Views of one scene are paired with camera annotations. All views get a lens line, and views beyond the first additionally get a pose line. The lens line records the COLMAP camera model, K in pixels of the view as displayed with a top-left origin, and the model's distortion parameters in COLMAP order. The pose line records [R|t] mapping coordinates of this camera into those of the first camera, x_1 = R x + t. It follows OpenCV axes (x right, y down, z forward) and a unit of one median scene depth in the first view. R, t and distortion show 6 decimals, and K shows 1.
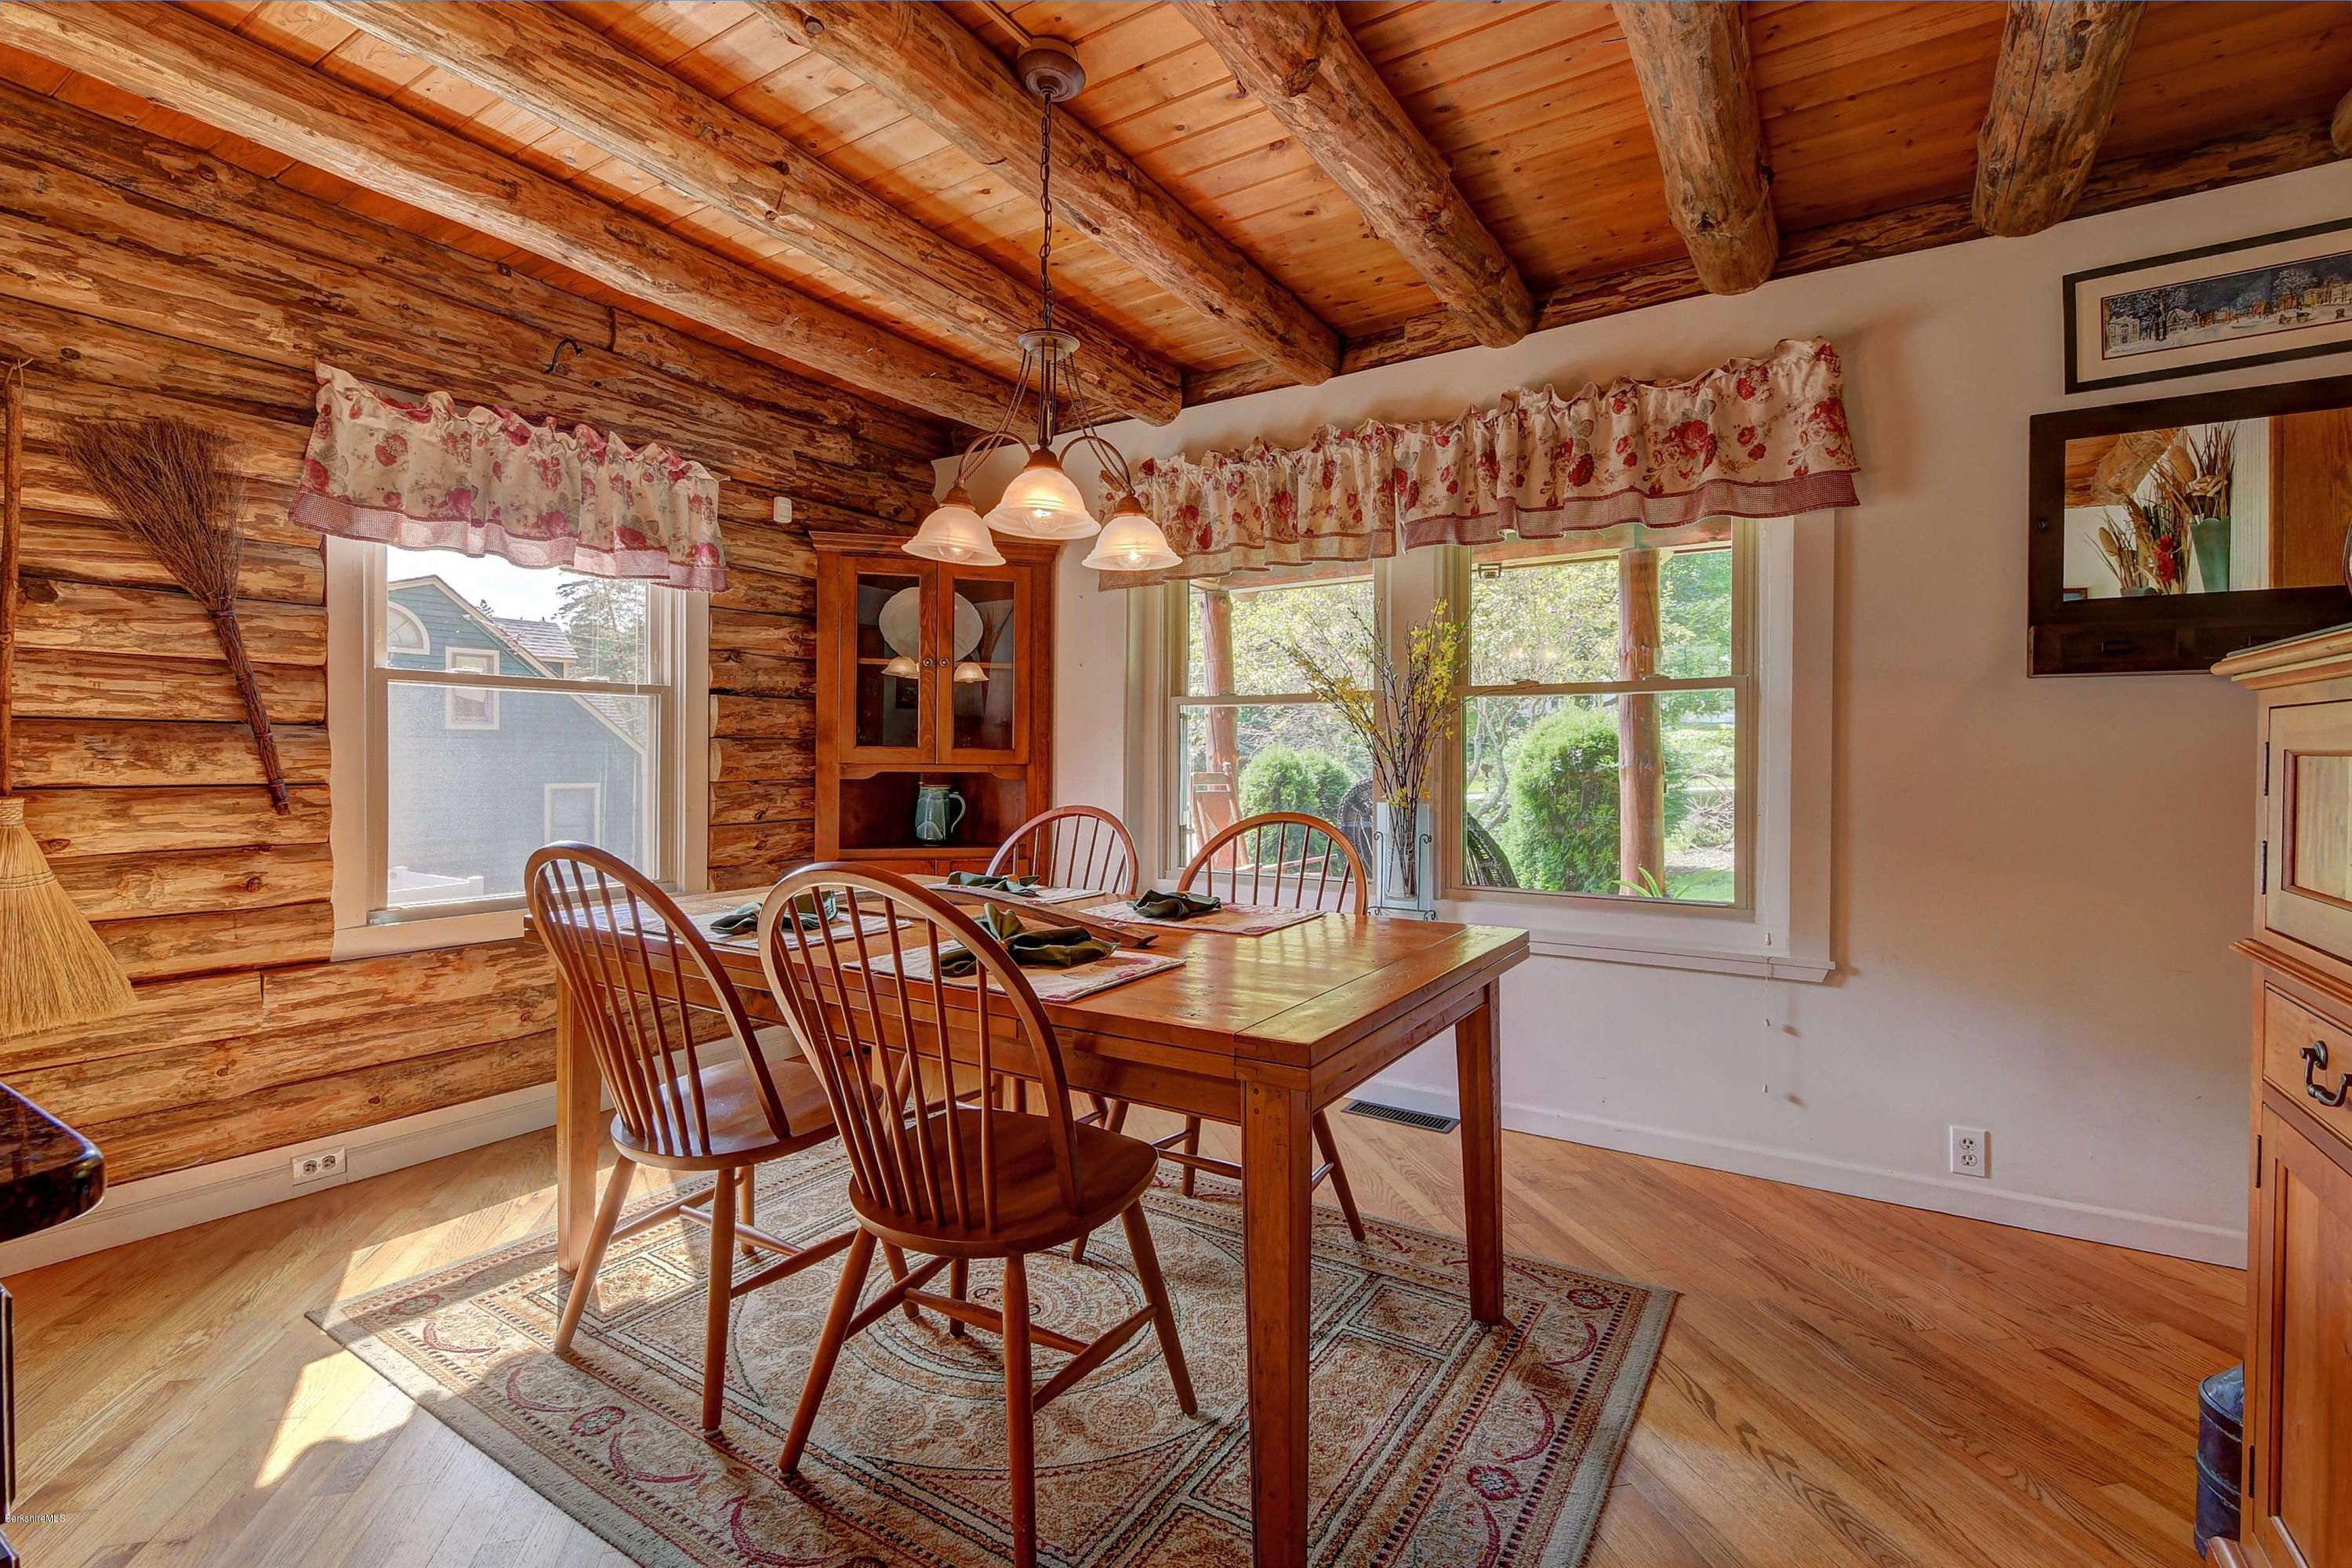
lens RADIAL K [[1058.6, 0, 1176.2], [0, 1058.6, 758.5], [0, 0, 1]] dist [0.002997, -0.004103]
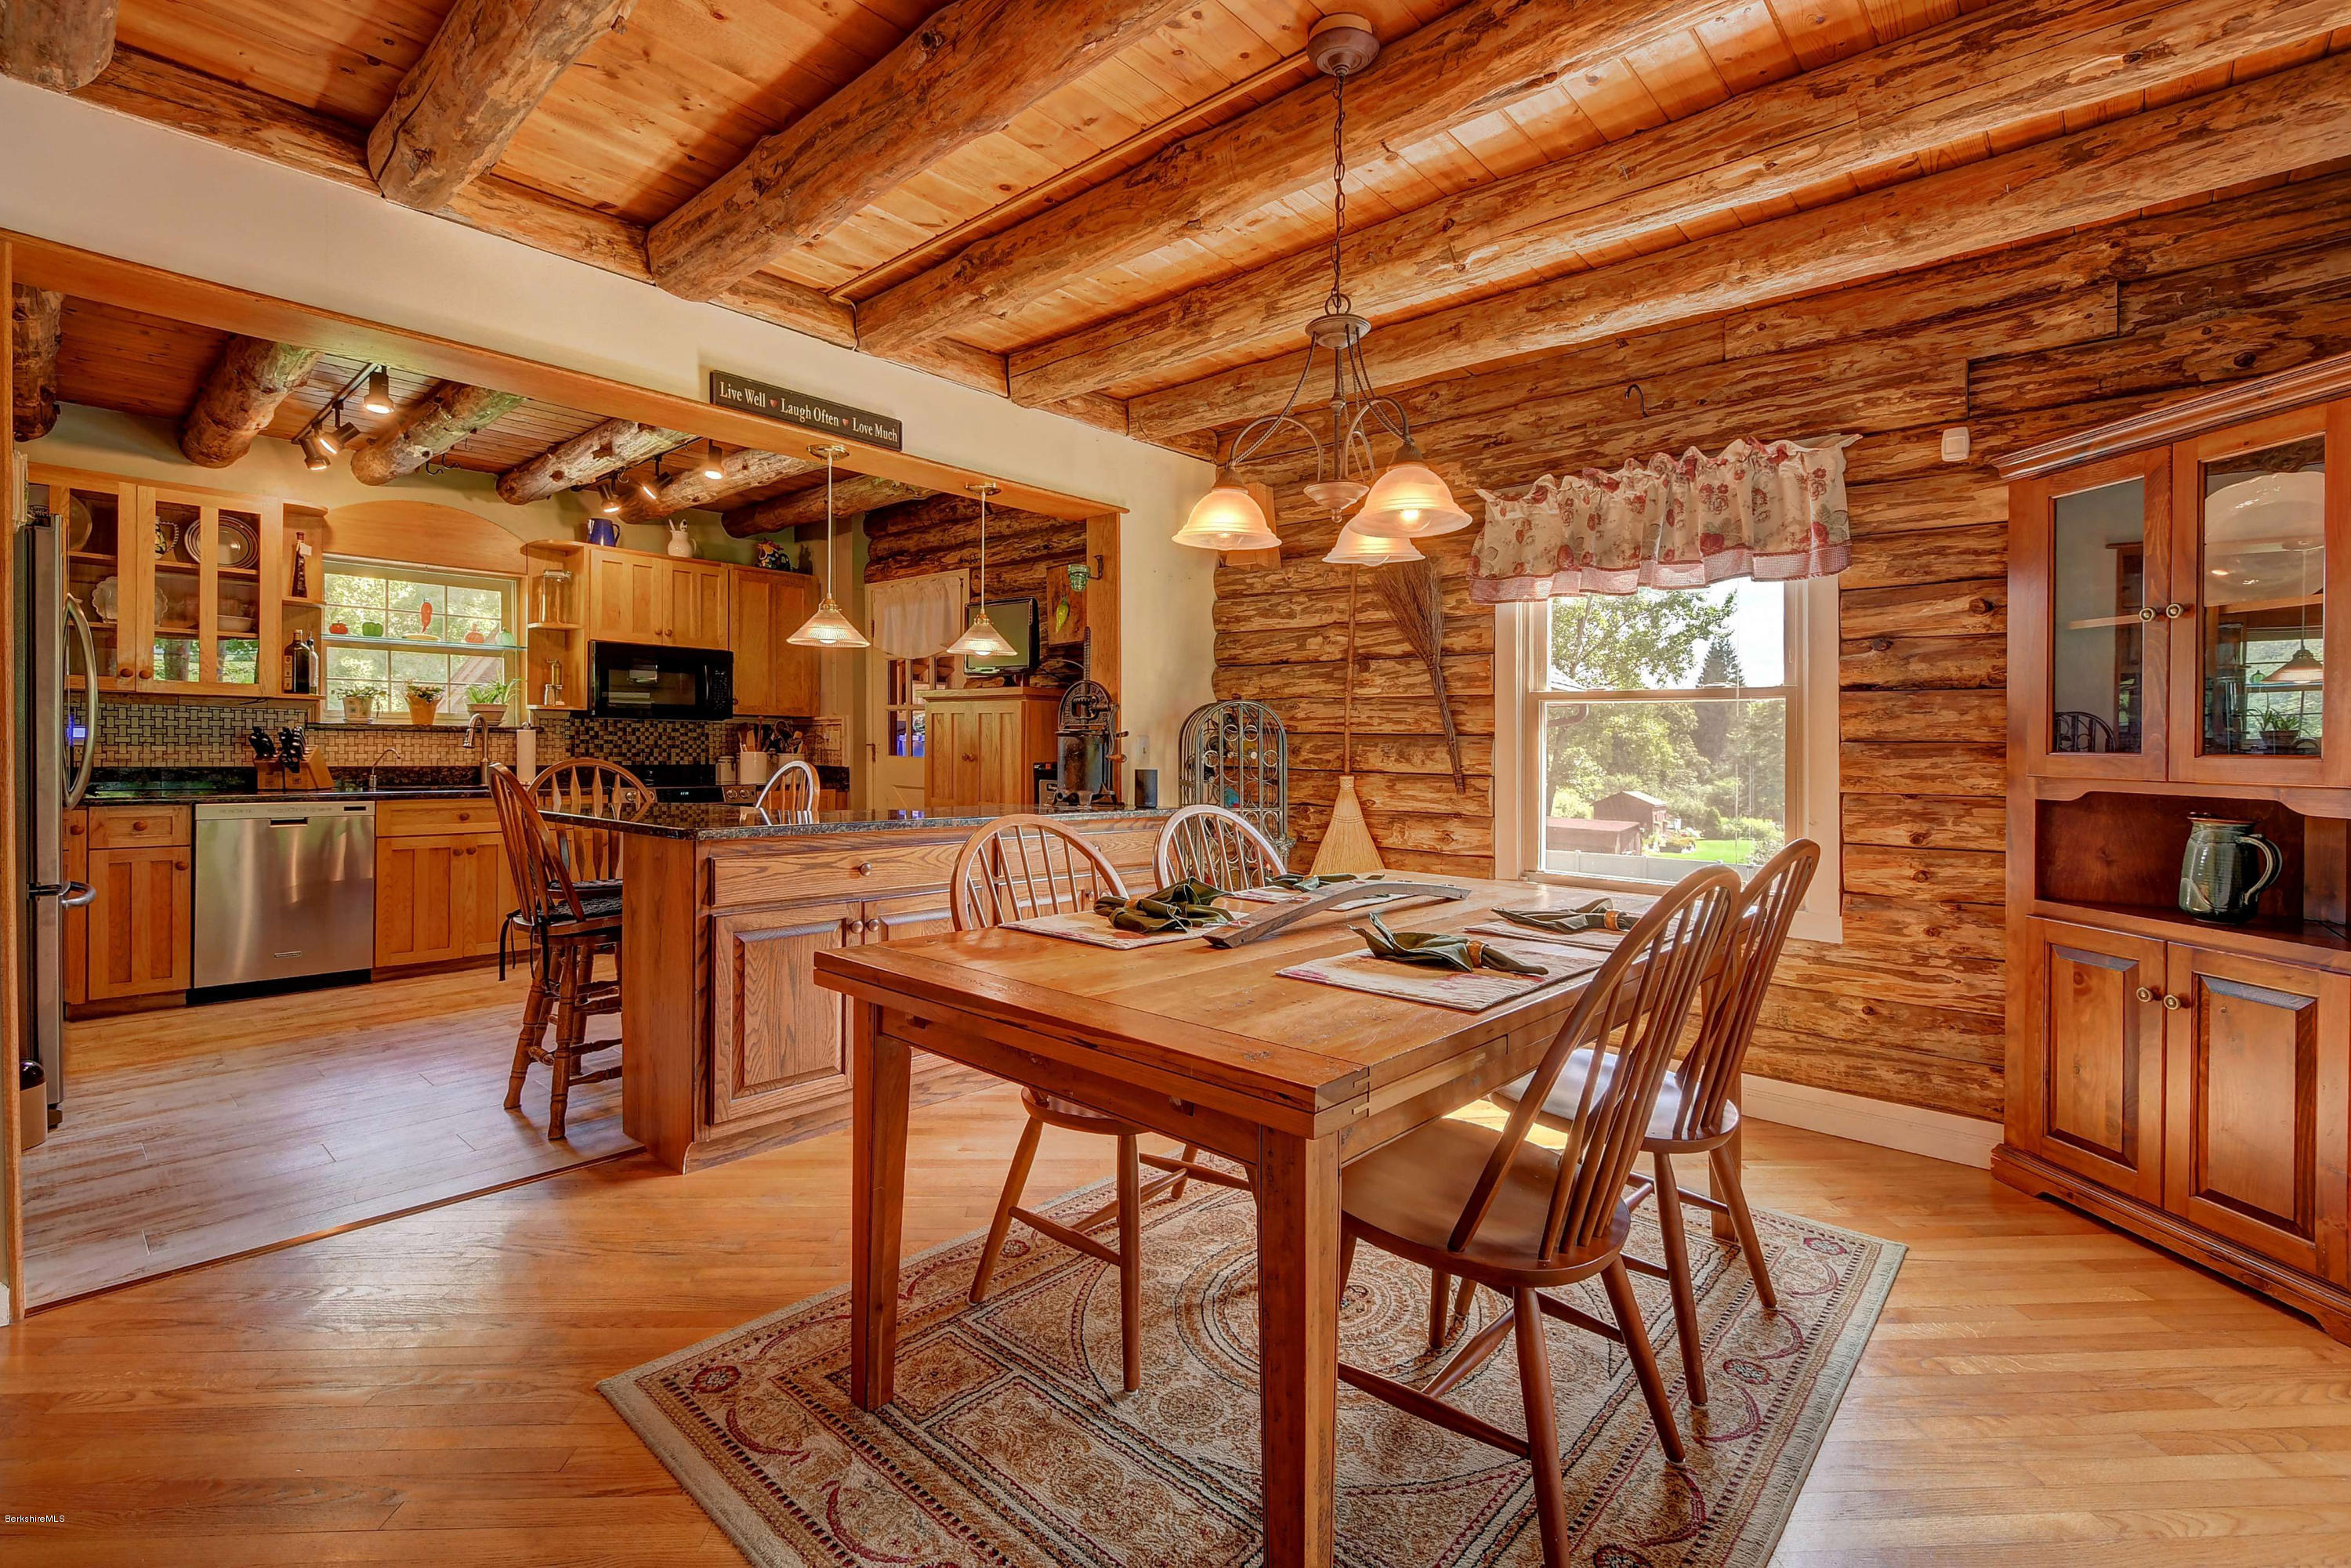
lens RADIAL K [[1058.1, 0, 1171.5], [0, 1058.1, 764.0], [0, 0, 1]] dist [0.002997, -0.004103]
pose [[-0.171098, 0.011323, -0.985189, 0.686194], [-0.018250, 0.999726, 0.014659, -0.005589], [0.985085, 0.020487, -0.170844, 0.813490]]
